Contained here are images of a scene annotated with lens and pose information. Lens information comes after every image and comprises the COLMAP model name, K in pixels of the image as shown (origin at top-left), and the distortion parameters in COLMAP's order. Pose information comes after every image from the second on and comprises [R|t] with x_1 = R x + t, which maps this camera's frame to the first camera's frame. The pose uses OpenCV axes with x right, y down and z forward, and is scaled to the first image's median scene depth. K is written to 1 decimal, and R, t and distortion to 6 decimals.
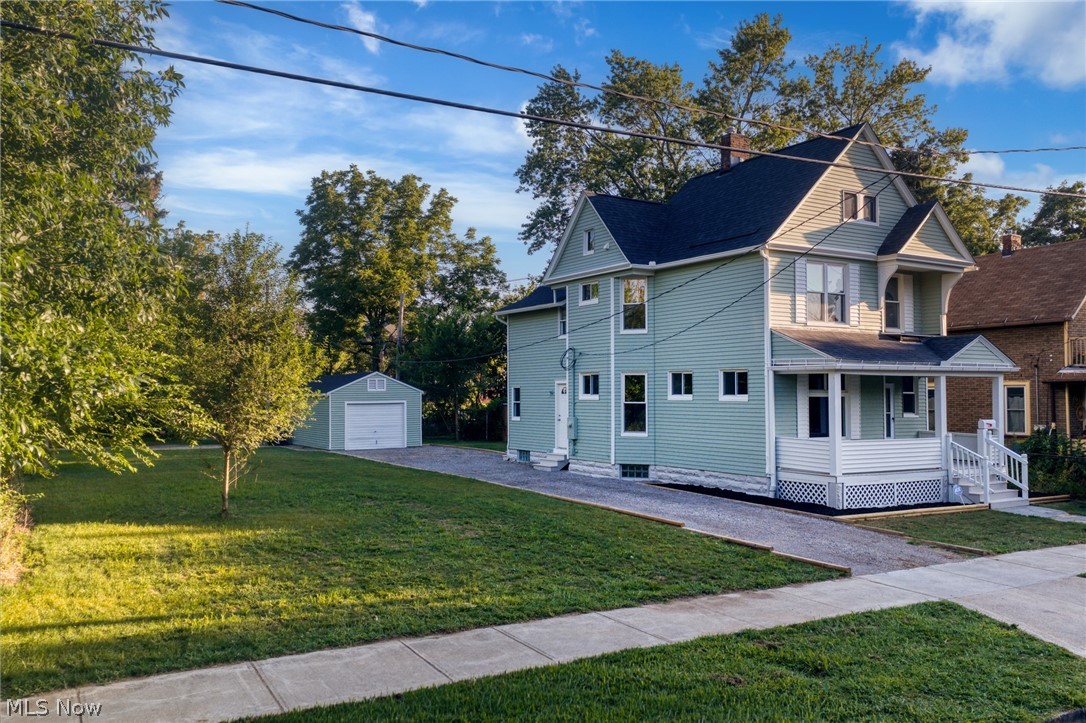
lens RADIAL K [[889.5, 0, 543.0], [0, 889.5, 361.5], [0, 0, 1]] dist [0.040573, -0.053357]
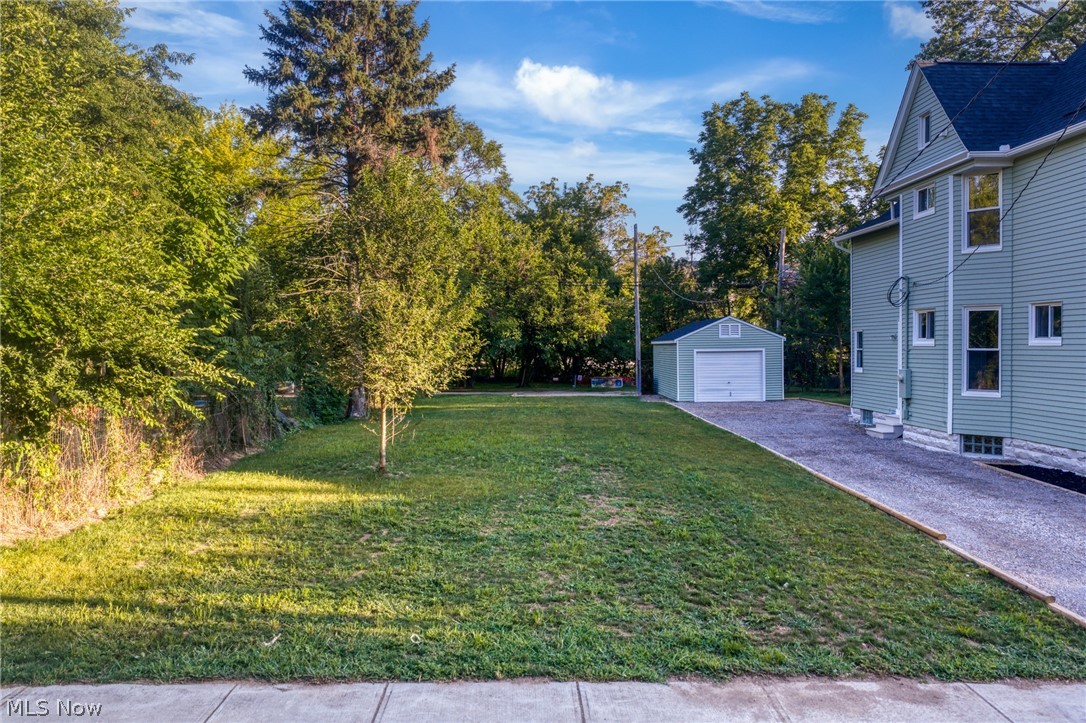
lens RADIAL K [[889.5, 0, 543.0], [0, 889.5, 361.5], [0, 0, 1]] dist [0.040573, -0.053357]
pose [[0.867255, 0.004458, -0.497845, 0.120261], [0.024040, 0.998418, 0.050820, 0.008632], [0.497284, -0.056042, 0.865776, 0.158734]]
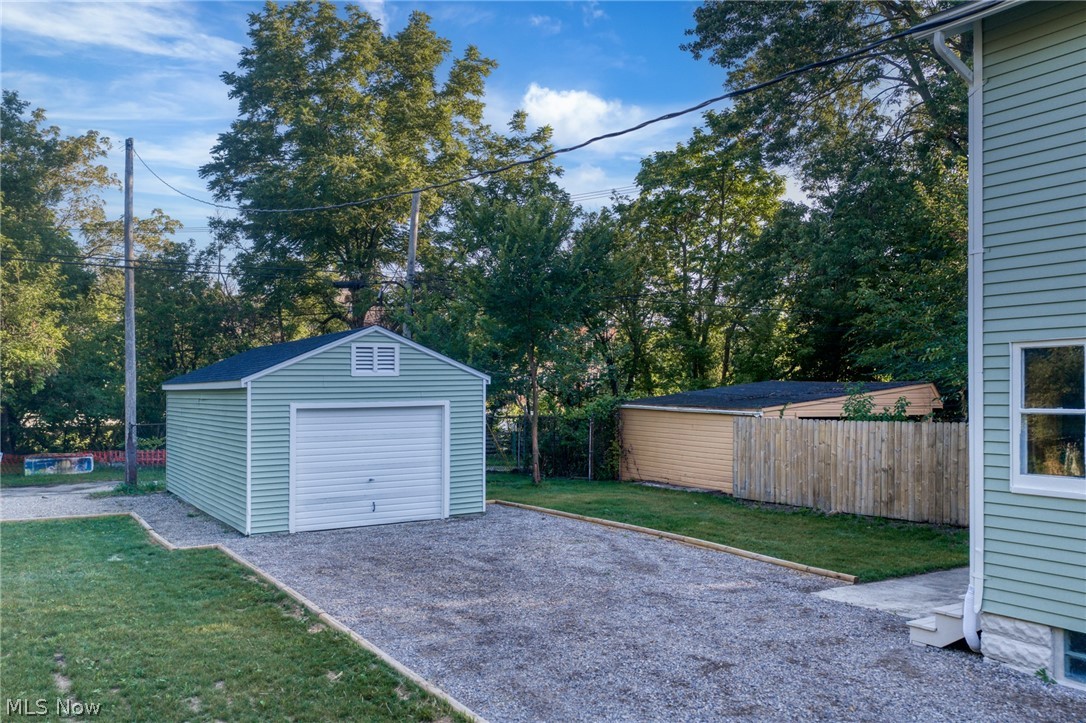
lens RADIAL K [[887.9, 0, 573.3], [0, 887.9, 365.8], [0, 0, 1]] dist [0.003961, -0.004228]
pose [[0.998131, -0.000985, 0.061104, -0.154386], [0.000381, 0.999951, 0.009892, 0.031002], [-0.061111, -0.009850, 0.998082, 0.755724]]
